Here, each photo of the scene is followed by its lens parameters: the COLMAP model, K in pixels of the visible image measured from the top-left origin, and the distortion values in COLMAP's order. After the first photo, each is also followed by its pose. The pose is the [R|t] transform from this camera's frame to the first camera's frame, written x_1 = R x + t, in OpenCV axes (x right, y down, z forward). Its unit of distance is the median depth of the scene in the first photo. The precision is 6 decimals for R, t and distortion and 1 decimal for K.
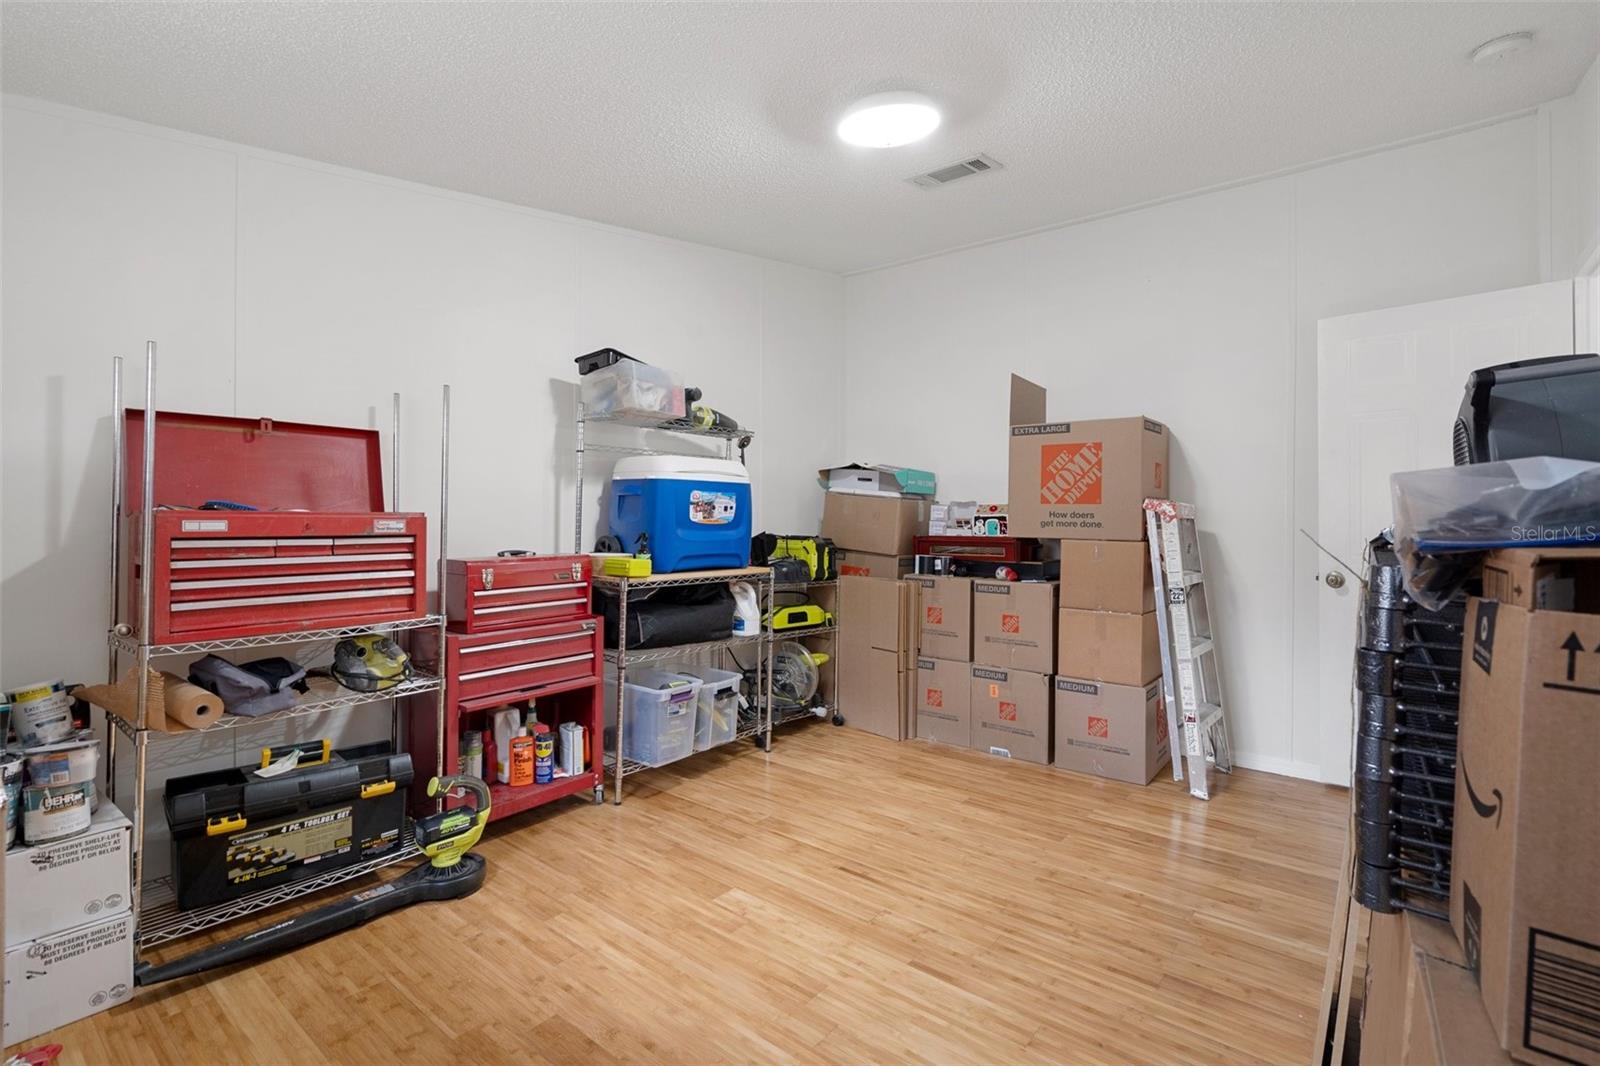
lens RADIAL K [[729.6, 0, 799.3], [0, 729.6, 521.4], [0, 0, 1]] dist [0.001466, 0.001021]
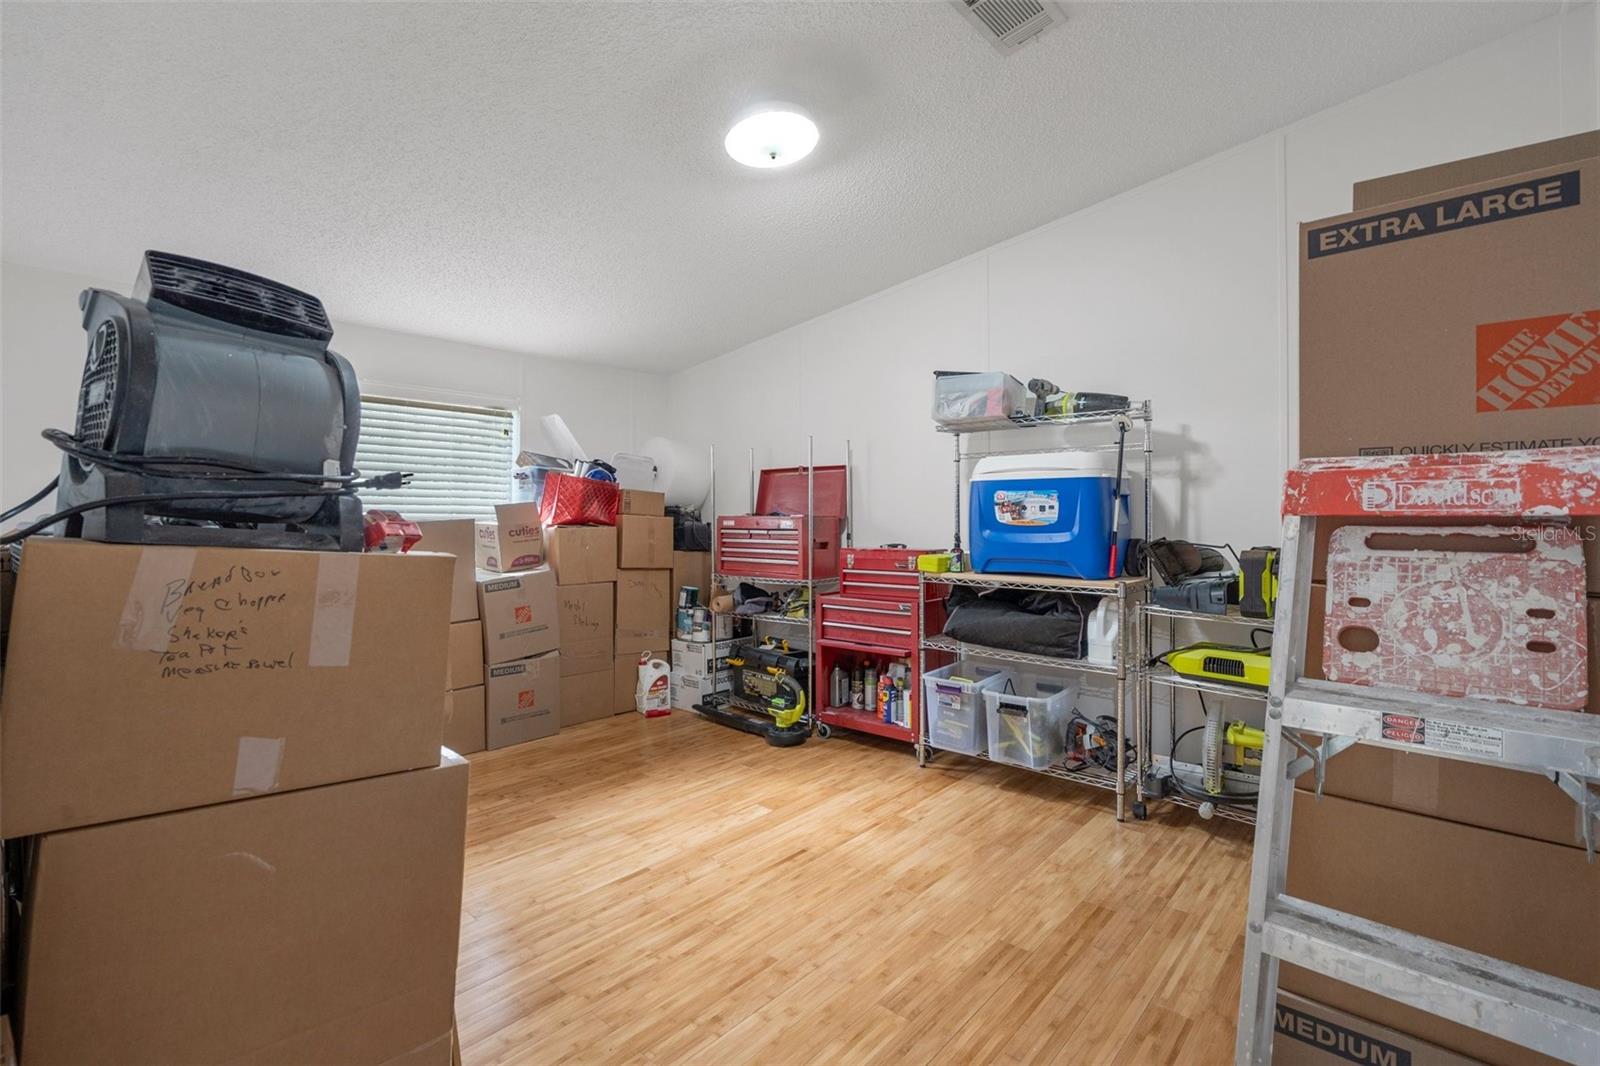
lens RADIAL K [[729.6, 0, 799.3], [0, 729.6, 521.4], [0, 0, 1]] dist [0.001466, 0.001021]
pose [[-0.037610, 0.002418, -0.999290, 1.003465], [-0.001905, 0.999995, 0.002492, -0.004254], [0.999291, 0.001997, -0.037605, 0.929437]]
